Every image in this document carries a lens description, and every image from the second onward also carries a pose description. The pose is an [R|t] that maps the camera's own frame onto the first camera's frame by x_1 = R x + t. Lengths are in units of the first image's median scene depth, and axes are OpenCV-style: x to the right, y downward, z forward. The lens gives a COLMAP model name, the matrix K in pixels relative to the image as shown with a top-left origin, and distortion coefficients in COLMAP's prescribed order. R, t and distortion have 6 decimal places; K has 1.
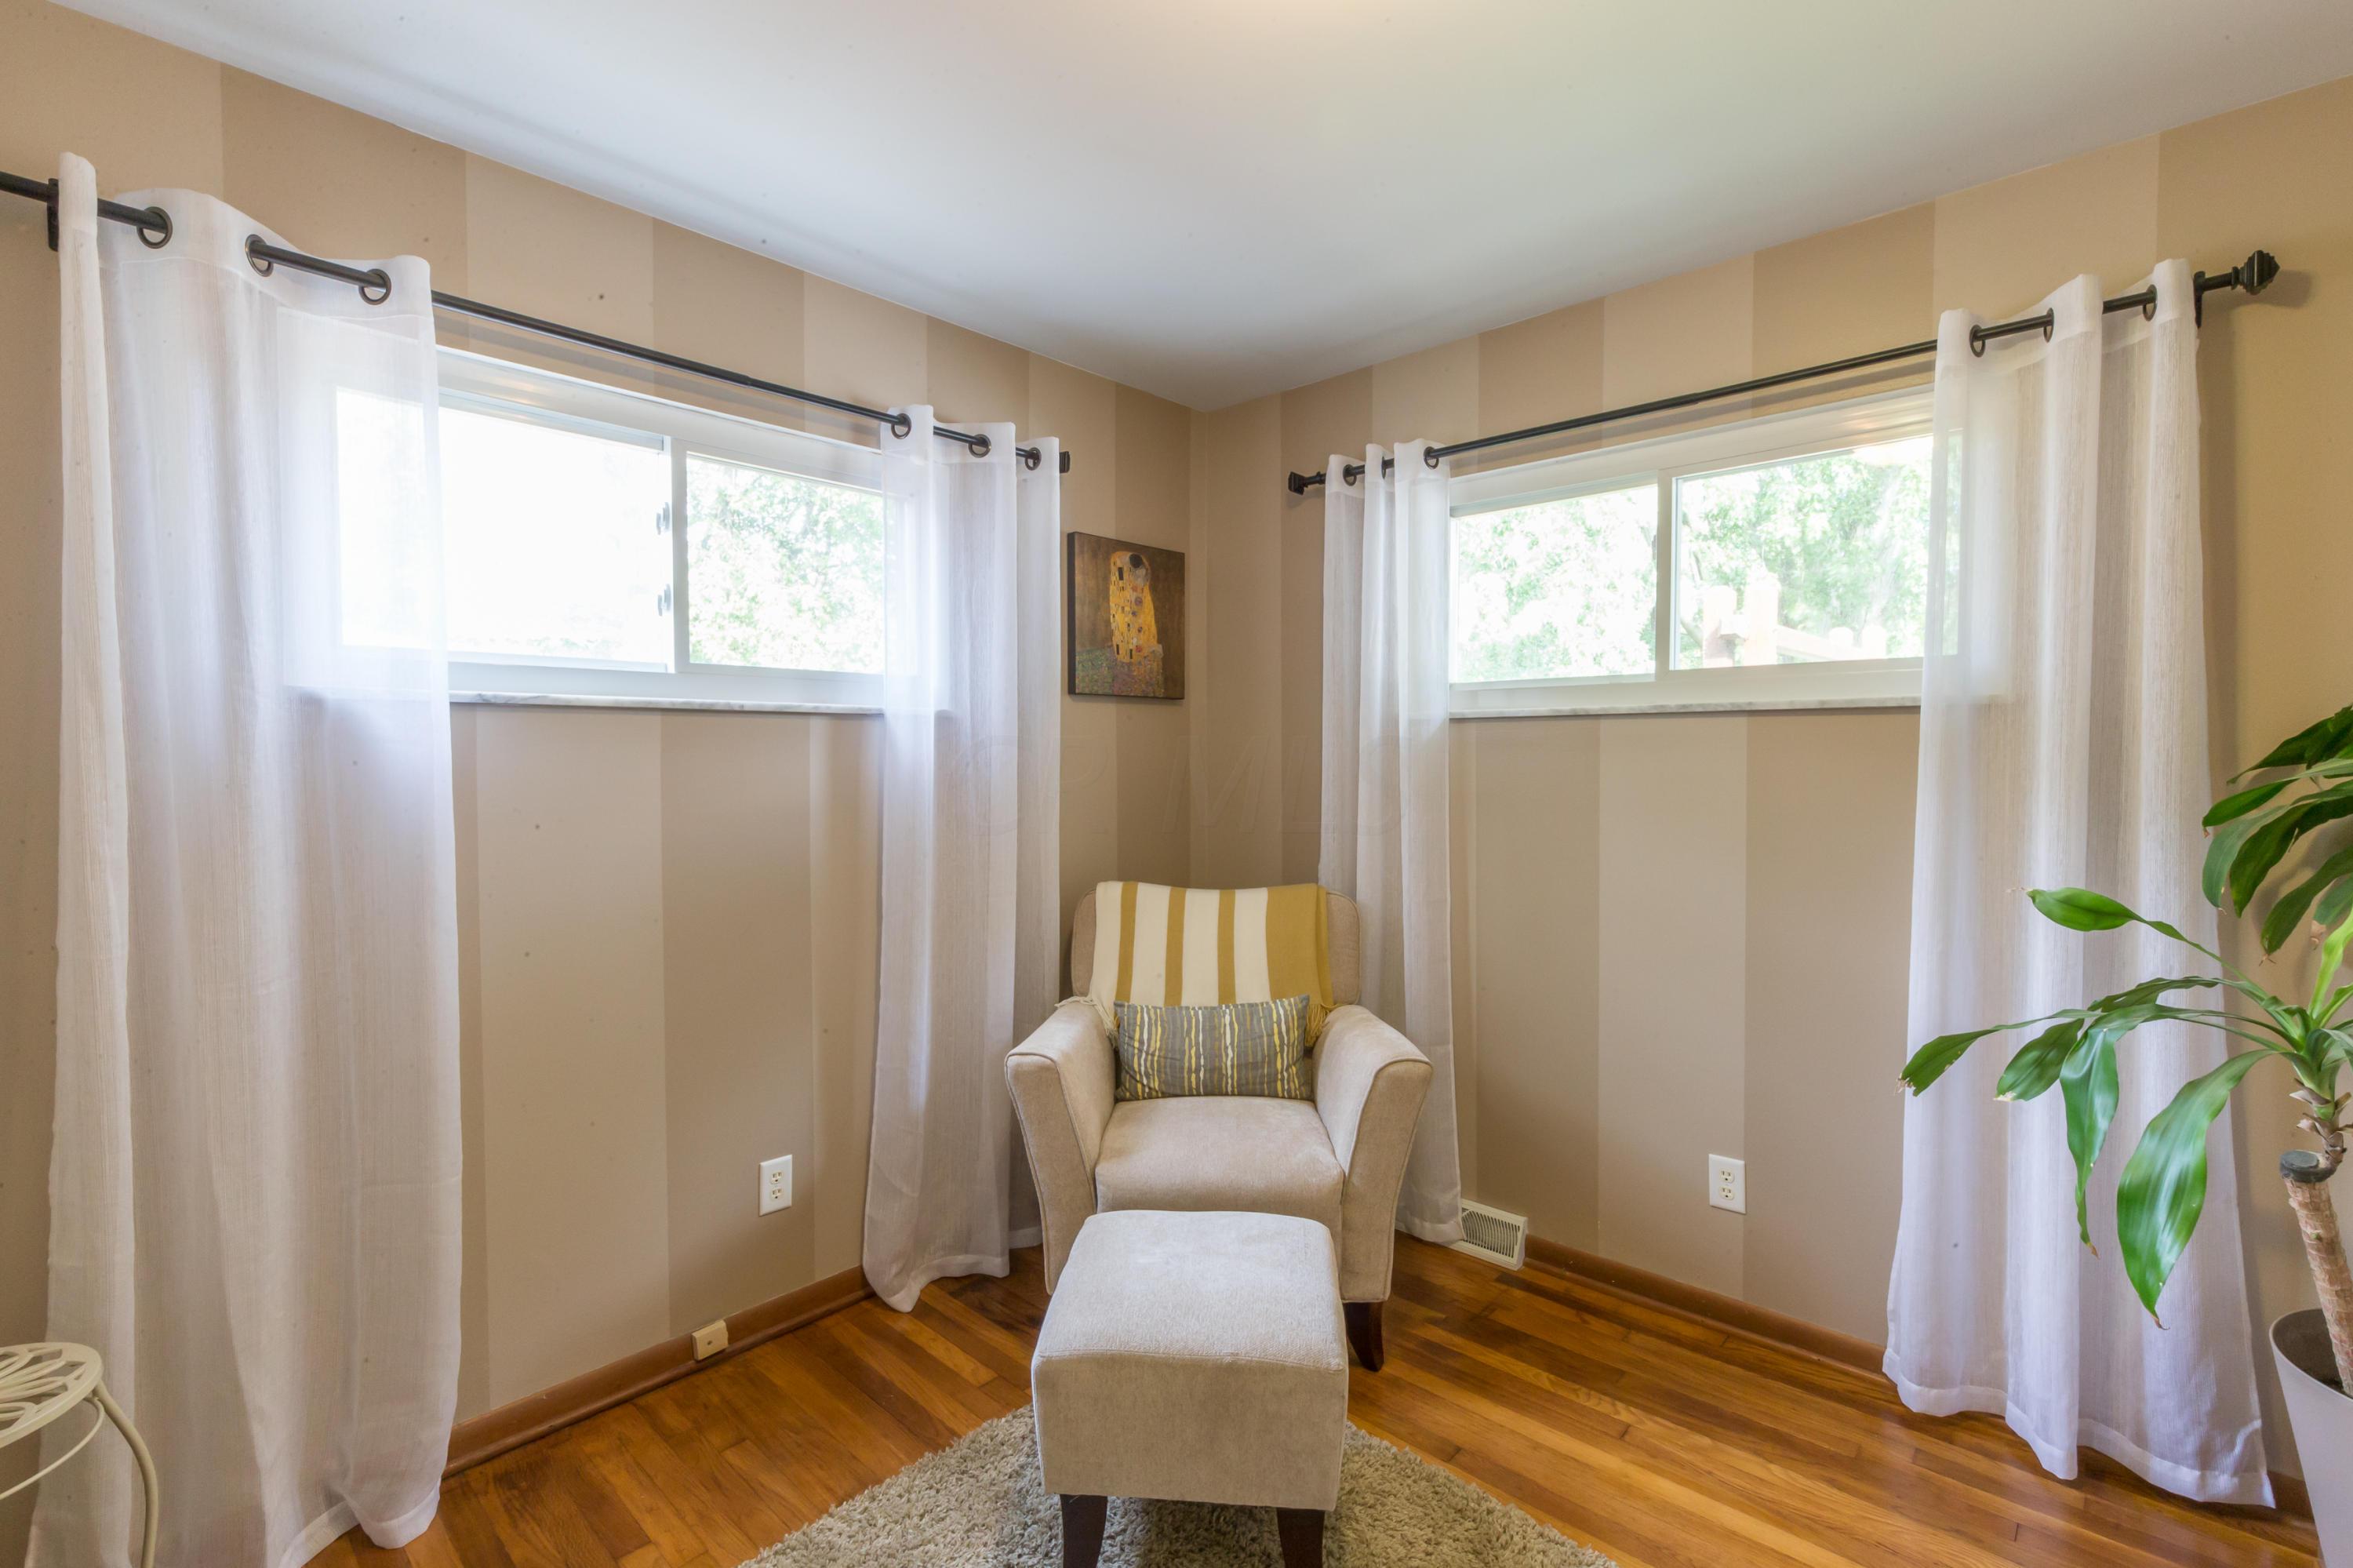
lens RADIAL K [[1050.1, 0, 1176.5], [0, 1050.1, 784.0], [0, 0, 1]] dist [-0.011641, 0.000125]
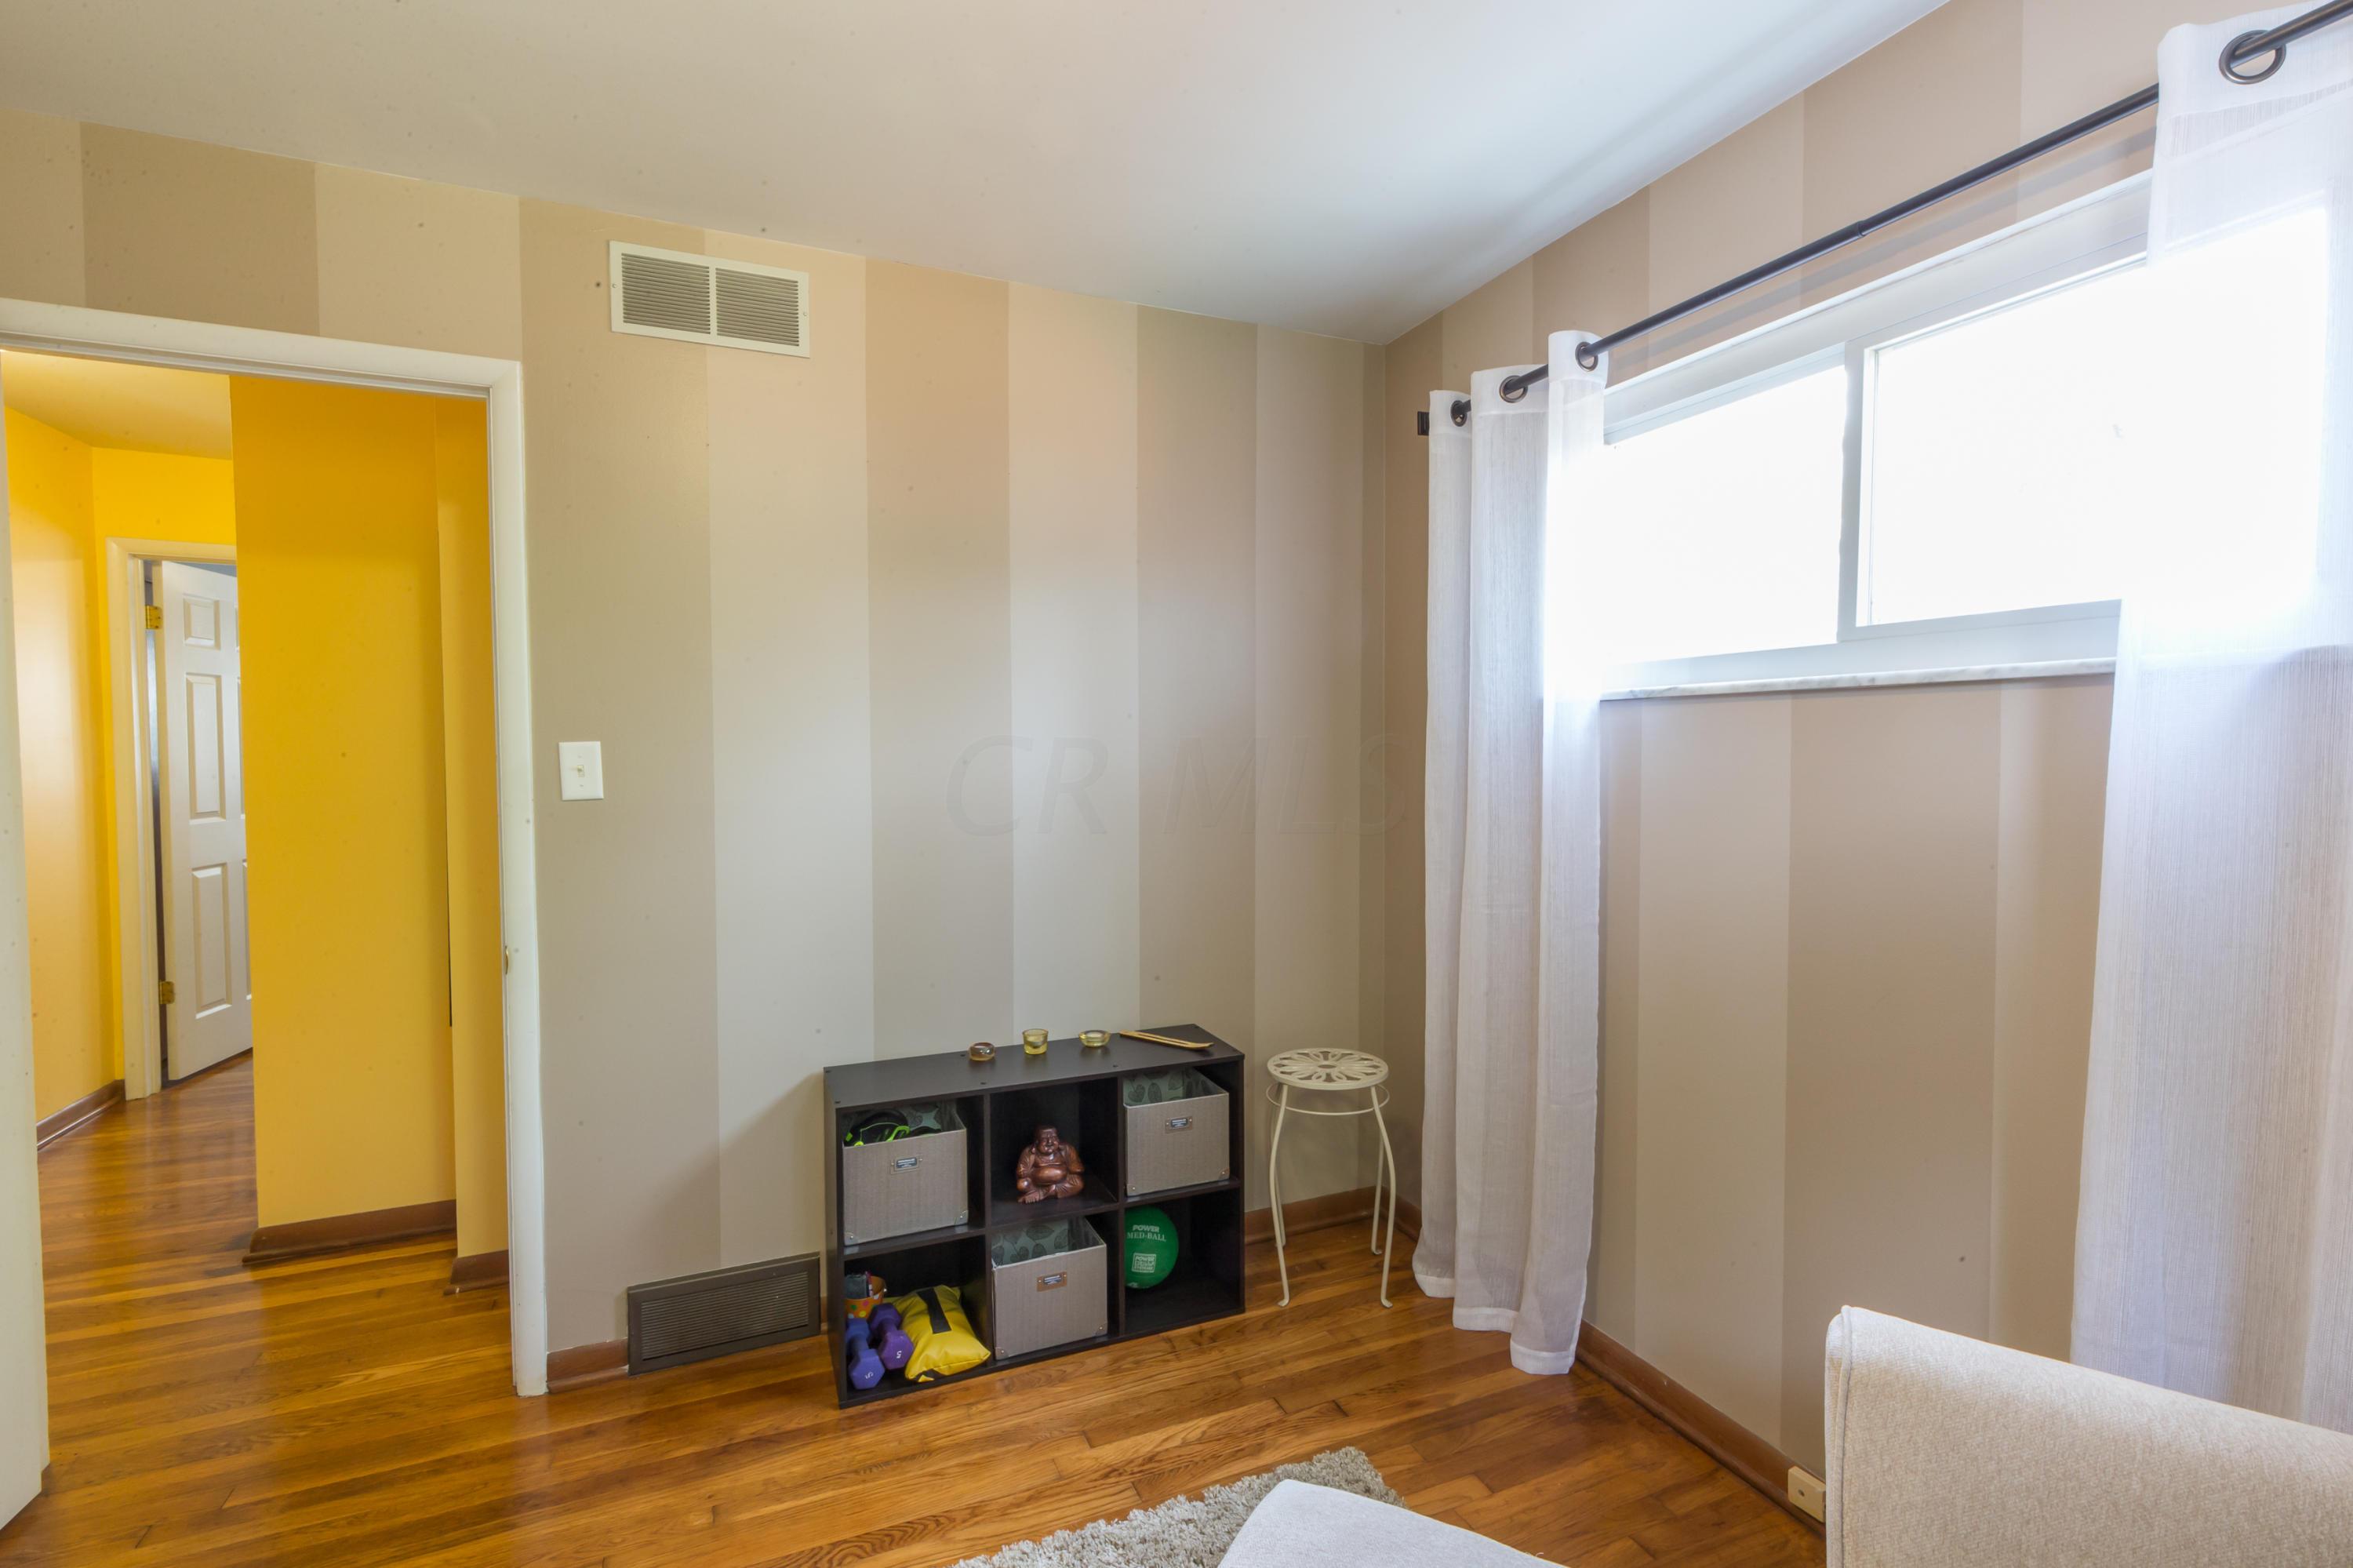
lens RADIAL K [[1050.1, 0, 1176.5], [0, 1050.1, 784.0], [0, 0, 1]] dist [-0.011641, 0.000125]
pose [[-0.421616, 0.037860, -0.905984, 0.458054], [-0.022516, 0.998383, 0.052200, -0.031193], [0.906495, 0.042408, -0.420082, 0.911449]]
